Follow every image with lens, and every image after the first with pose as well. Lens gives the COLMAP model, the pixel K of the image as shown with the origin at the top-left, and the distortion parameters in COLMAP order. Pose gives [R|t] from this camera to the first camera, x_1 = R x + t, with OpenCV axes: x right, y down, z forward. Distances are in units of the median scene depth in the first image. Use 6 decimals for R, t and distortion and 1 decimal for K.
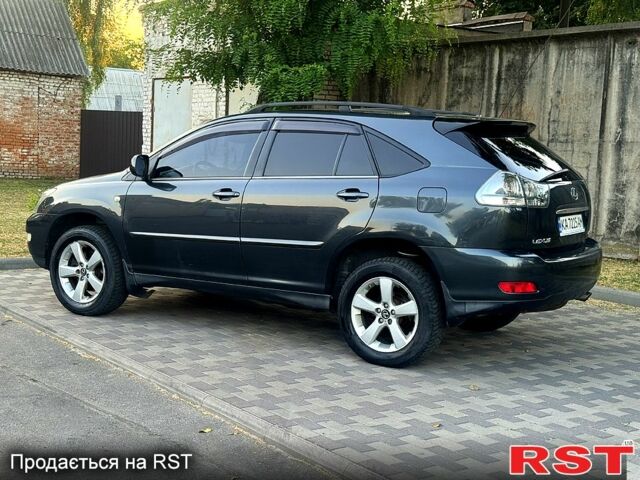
lens RADIAL K [[785.7, 0, 320.0], [0, 785.7, 240.0], [0, 0, 1]] dist [0.092637, -0.038009]
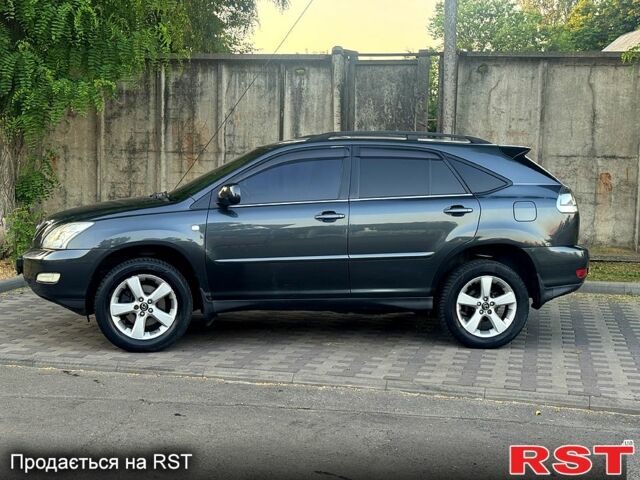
lens RADIAL K [[747.4, 0, 320.0], [0, 747.4, 240.0], [0, 0, 1]] dist [0.190207, -0.431767]
pose [[0.840220, -0.077051, 0.536744, -0.612952], [0.078764, 0.996697, 0.019781, -0.042388], [-0.536495, 0.025656, 0.843513, 0.115999]]
